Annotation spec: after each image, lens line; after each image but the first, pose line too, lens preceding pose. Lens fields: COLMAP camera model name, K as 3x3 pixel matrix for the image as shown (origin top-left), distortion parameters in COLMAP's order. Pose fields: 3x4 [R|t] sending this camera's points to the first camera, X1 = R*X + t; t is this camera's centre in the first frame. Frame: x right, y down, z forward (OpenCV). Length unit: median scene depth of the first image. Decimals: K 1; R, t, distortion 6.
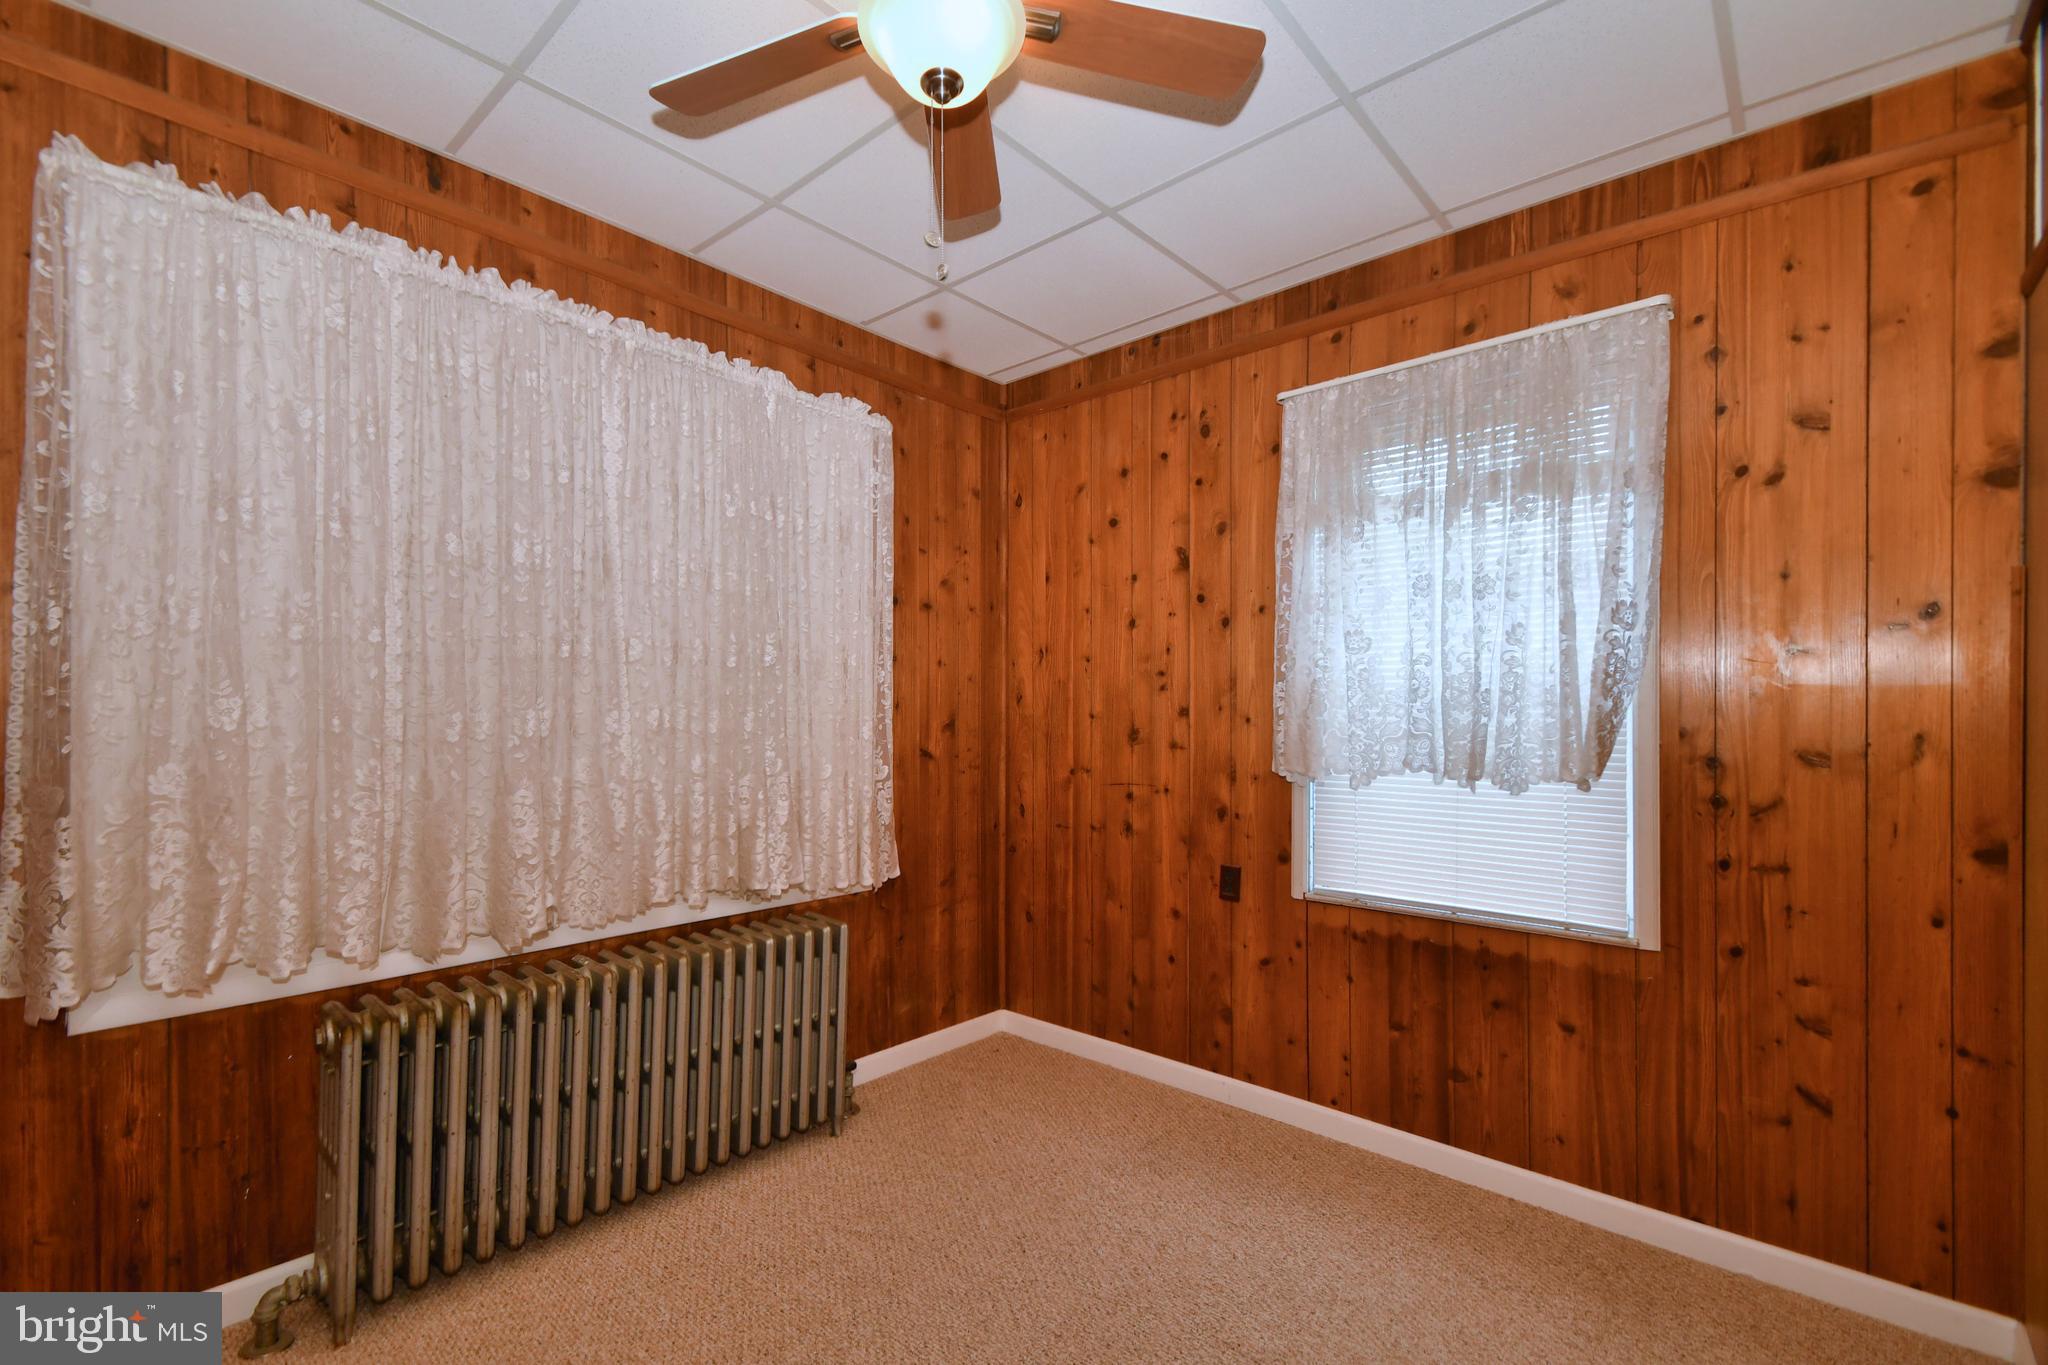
lens RADIAL K [[896.2, 0, 1069.3], [0, 896.2, 711.0], [0, 0, 1]] dist [0.027097, -0.015599]
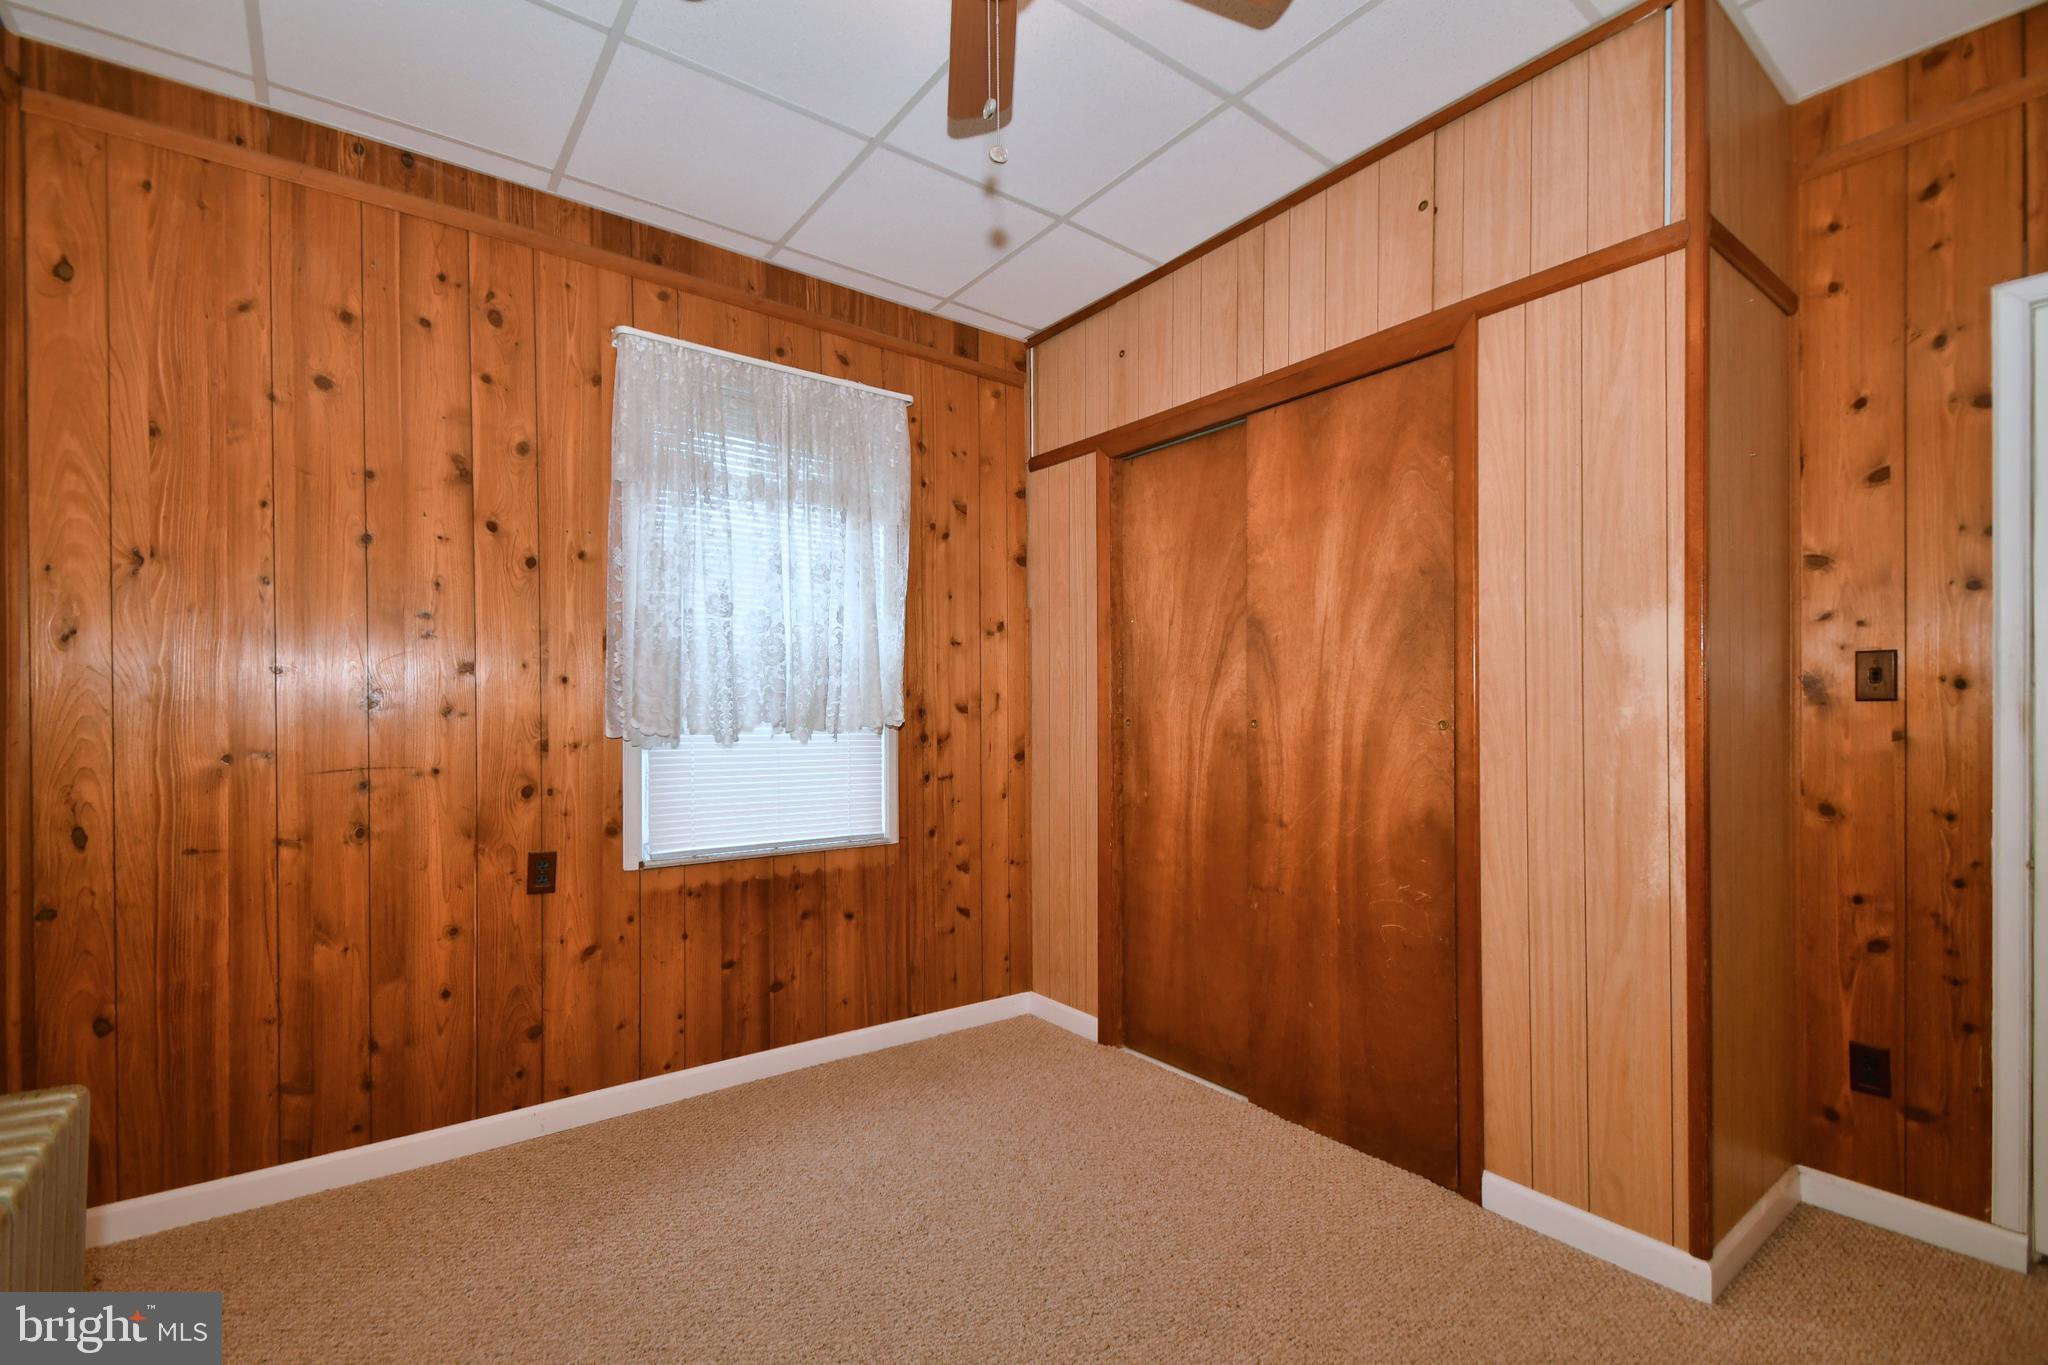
lens RADIAL K [[896.2, 0, 1027.6], [0, 896.2, 703.4], [0, 0, 1]] dist [0.027097, -0.015599]
pose [[0.214558, 0.006434, 0.976690, -0.561453], [0.000880, 0.999977, -0.006781, 0.039832], [-0.976711, 0.002314, 0.214548, 0.379796]]
